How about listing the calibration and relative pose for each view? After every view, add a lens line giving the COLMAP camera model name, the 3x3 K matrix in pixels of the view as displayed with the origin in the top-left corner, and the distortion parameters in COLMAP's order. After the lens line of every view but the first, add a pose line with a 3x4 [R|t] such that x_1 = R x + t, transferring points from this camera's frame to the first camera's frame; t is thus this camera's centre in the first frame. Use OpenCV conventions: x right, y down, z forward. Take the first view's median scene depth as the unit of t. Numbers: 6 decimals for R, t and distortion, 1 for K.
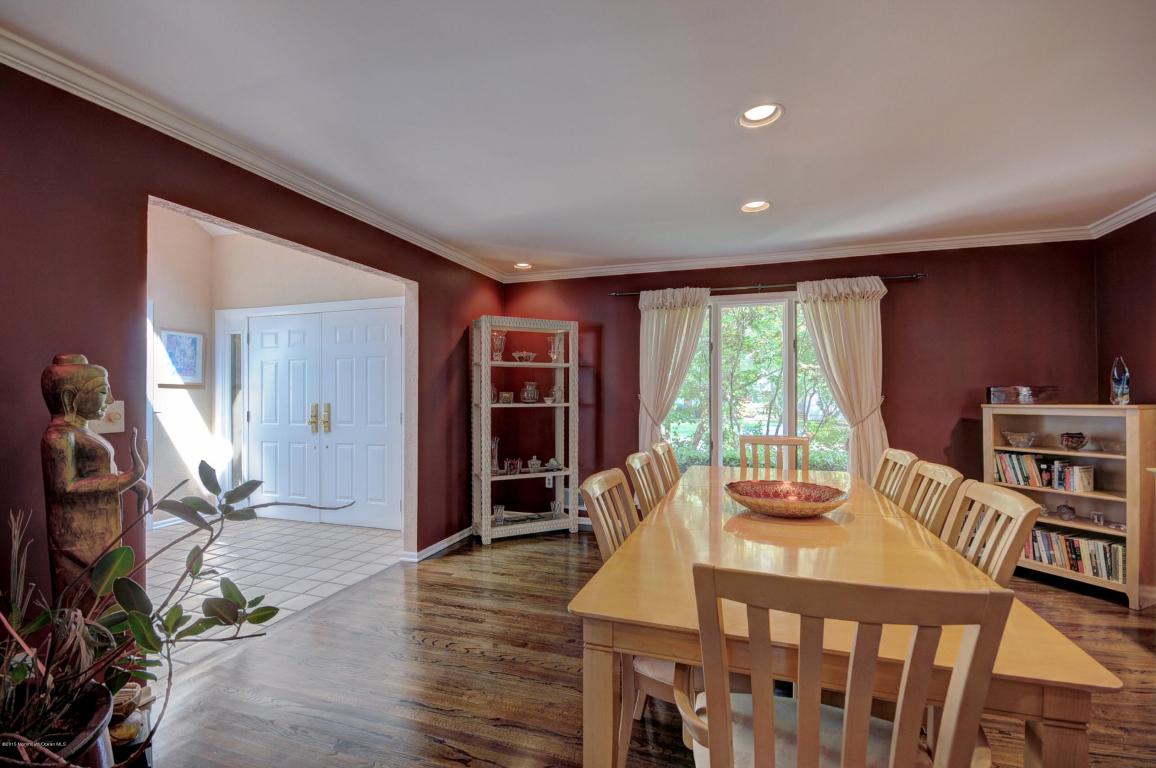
lens RADIAL K [[508.7, 0, 580.5], [0, 508.7, 392.0], [0, 0, 1]] dist [0.001660, 0.000030]
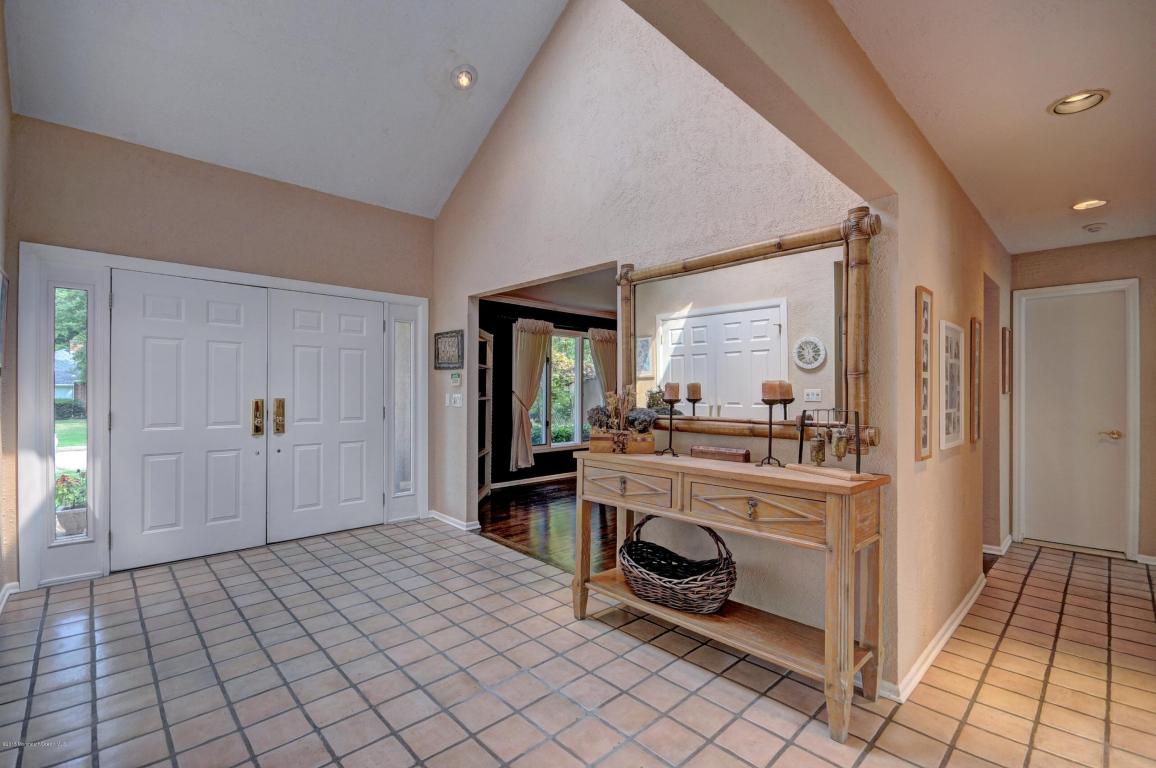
lens RADIAL K [[508.7, 0, 578.6], [0, 508.7, 388.6], [0, 0, 1]] dist [0.001660, 0.000030]
pose [[0.465814, 0.008107, 0.884845, -1.045633], [-0.016196, 0.999869, -0.000635, -0.001450], [-0.884734, -0.014036, 0.465885, 0.185388]]
